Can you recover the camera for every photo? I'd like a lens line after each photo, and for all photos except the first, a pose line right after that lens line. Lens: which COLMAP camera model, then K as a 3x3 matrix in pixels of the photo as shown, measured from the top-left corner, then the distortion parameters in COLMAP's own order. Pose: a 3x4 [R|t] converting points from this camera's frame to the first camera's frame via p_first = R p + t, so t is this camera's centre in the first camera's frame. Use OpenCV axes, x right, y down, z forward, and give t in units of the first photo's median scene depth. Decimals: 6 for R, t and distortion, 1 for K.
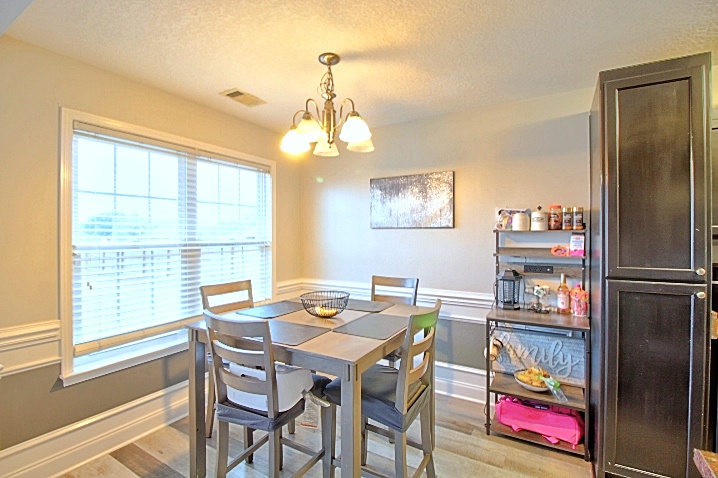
lens RADIAL K [[334.1, 0, 359.9], [0, 334.1, 238.4], [0, 0, 1]] dist [-0.019590, -0.000379]
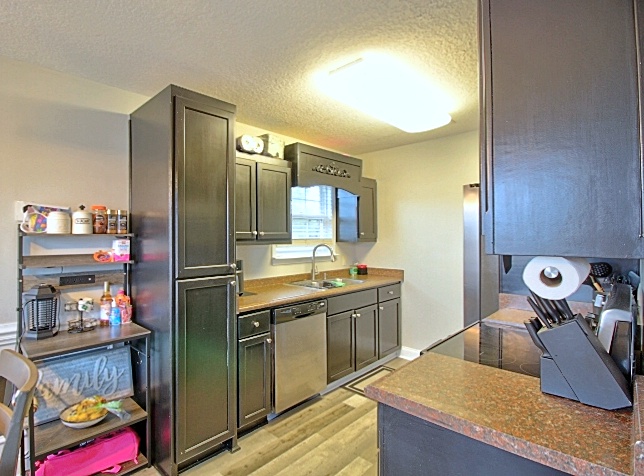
lens RADIAL K [[327.1, 0, 320.6], [0, 327.1, 234.4], [0, 0, 1]] dist [-0.018947, -0.000931]
pose [[0.242264, 0.010948, 0.970148, -0.112543], [0.014610, 0.999782, -0.014931, -0.001347], [-0.970100, 0.017791, 0.242052, 0.209135]]
